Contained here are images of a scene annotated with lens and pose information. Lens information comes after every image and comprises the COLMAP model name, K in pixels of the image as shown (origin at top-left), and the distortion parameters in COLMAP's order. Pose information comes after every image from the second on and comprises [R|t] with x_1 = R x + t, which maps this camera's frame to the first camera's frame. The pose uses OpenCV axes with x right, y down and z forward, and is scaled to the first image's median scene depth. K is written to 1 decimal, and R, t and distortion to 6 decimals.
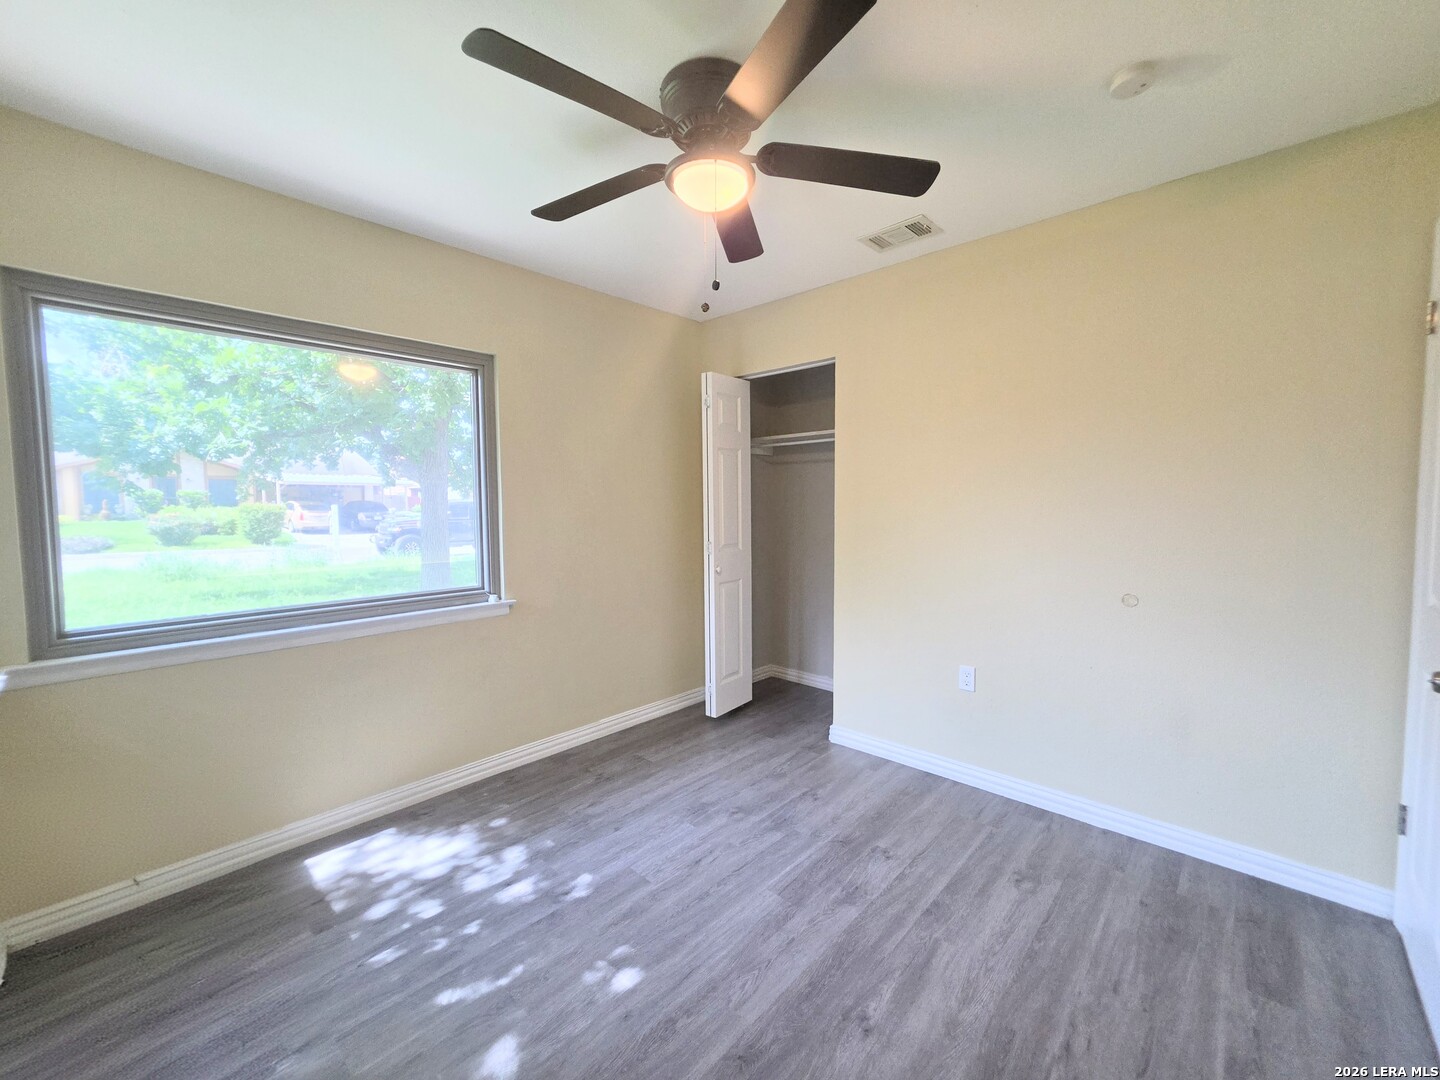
lens RADIAL K [[580.4, 0, 722.4], [0, 580.4, 539.2], [0, 0, 1]] dist [-0.003526, 0.000696]
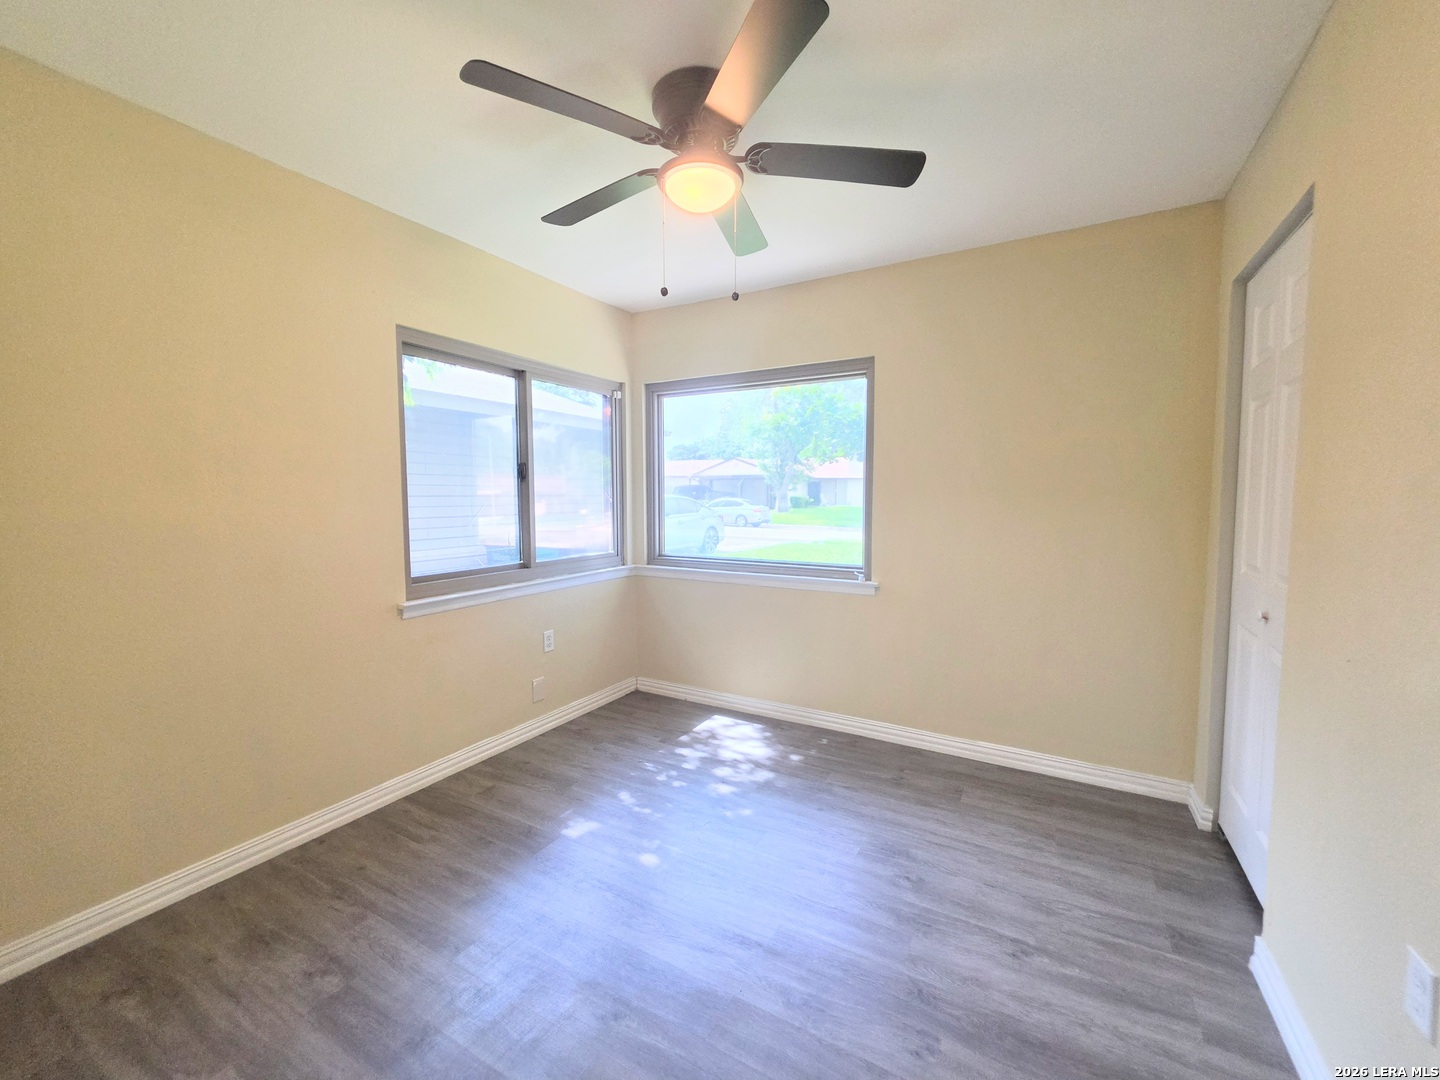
lens RADIAL K [[580.4, 0, 725.4], [0, 580.4, 541.9], [0, 0, 1]] dist [-0.003526, 0.000696]
pose [[0.225112, 0.076802, -0.971301, 0.697300], [-0.065207, 0.995841, 0.063629, -0.022928], [0.972149, 0.049012, 0.229183, 0.546870]]
